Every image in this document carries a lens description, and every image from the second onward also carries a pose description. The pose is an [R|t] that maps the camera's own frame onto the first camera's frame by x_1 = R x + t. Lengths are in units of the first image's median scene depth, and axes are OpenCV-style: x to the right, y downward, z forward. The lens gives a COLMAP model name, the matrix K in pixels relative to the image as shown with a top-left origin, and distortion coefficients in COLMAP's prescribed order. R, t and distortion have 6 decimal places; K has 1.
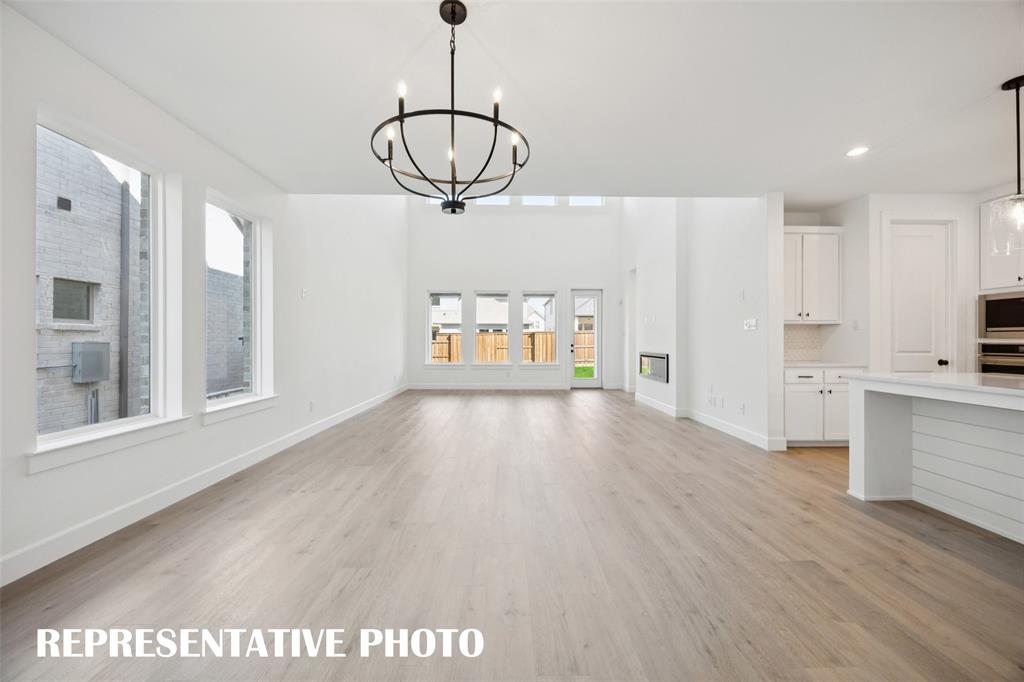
lens RADIAL K [[397.5, 0, 512.3], [0, 397.5, 350.4], [0, 0, 1]] dist [-0.000080, -0.000053]
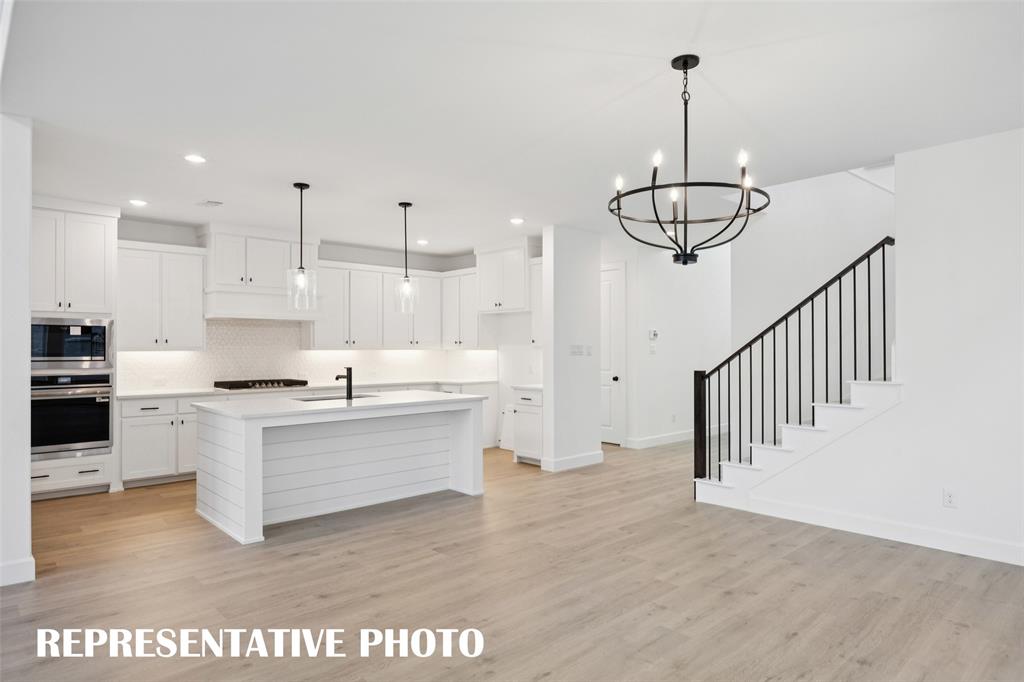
lens RADIAL K [[610.8, 0, 513.6], [0, 610.8, 336.8], [0, 0, 1]] dist [0.022993, -0.000282]
pose [[-0.675298, 0.009547, 0.737483, -0.484141], [0.010279, 0.999941, -0.003532, -0.084398], [-0.737473, 0.005196, -0.675357, 1.137625]]
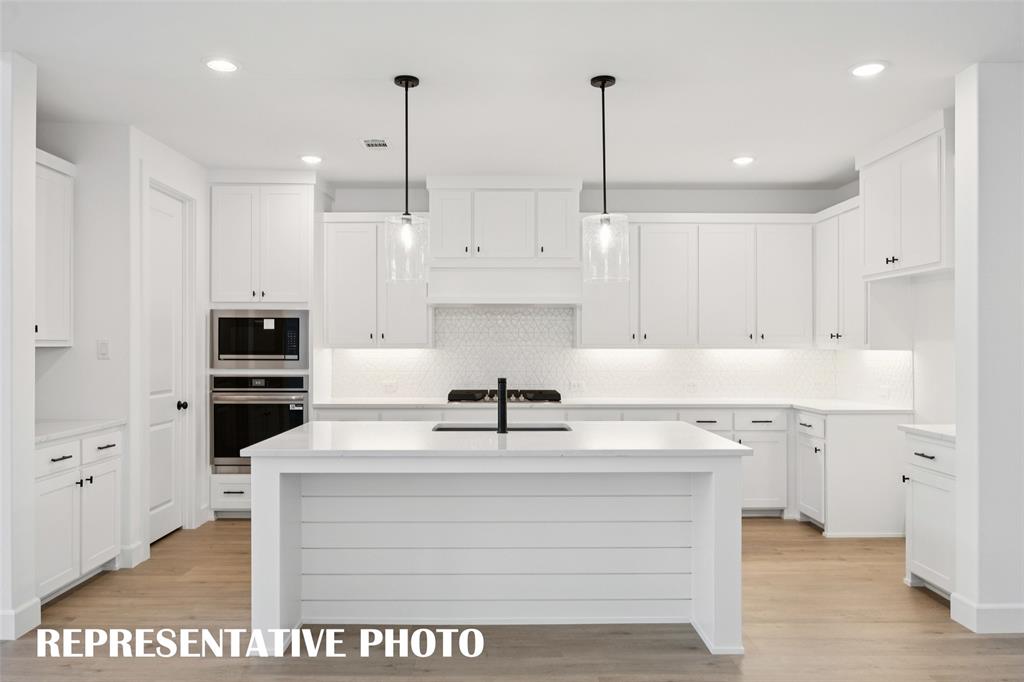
lens RADIAL K [[737.2, 0, 502.2], [0, 737.2, 336.4], [0, 0, 1]] dist [0.004702, 0.002801]
pose [[-0.011674, 0.008280, 0.999898, -0.186042], [0.015078, 0.999853, -0.008103, -0.070999], [-0.999818, 0.014981, -0.011797, 0.482631]]
